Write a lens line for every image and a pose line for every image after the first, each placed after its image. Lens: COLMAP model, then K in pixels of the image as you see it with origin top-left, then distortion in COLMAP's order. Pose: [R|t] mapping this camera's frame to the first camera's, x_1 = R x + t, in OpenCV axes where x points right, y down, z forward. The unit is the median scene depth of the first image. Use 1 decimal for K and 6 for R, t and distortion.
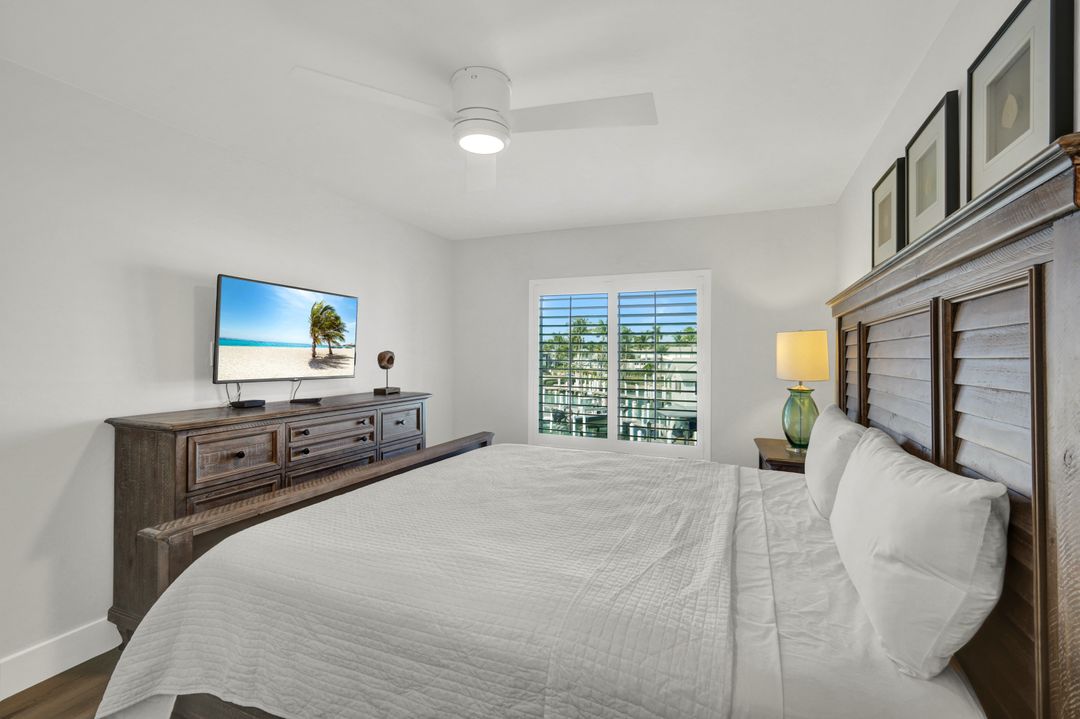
lens RADIAL K [[470.5, 0, 538.2], [0, 470.5, 352.9], [0, 0, 1]] dist [0.005271, -0.001049]
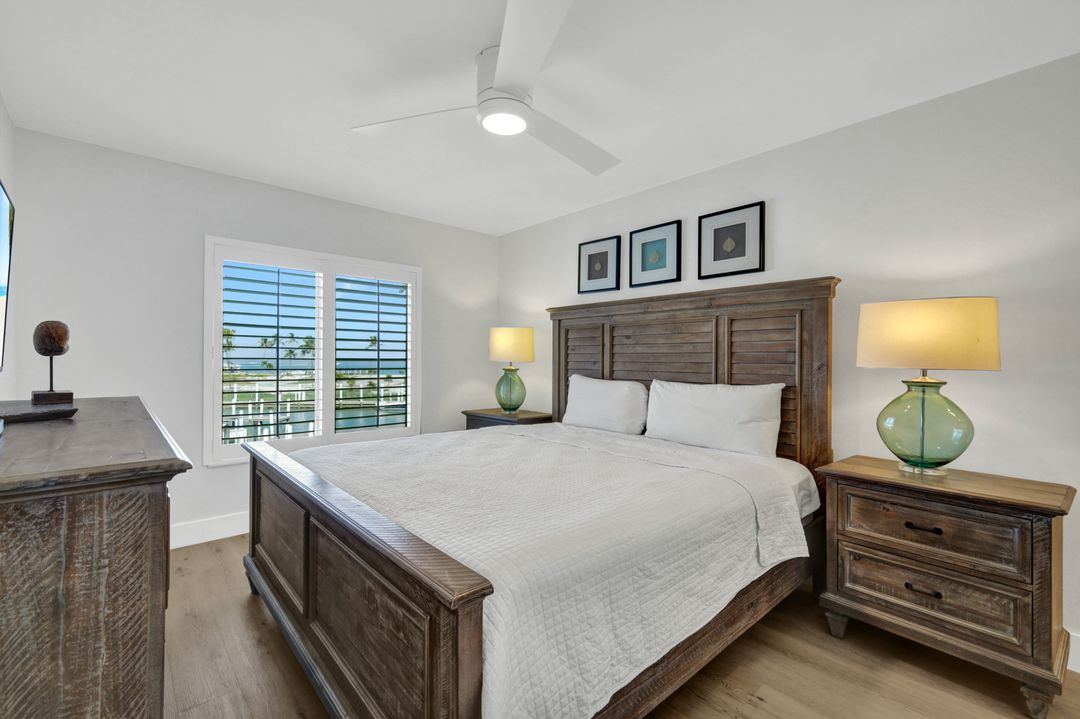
lens RADIAL K [[470.5, 0, 534.5], [0, 470.5, 364.2], [0, 0, 1]] dist [0.005271, -0.001049]
pose [[0.445908, -0.016759, 0.894922, -0.560451], [-0.013728, 0.999579, 0.025559, 0.022773], [-0.894973, -0.023683, 0.445490, 0.267048]]
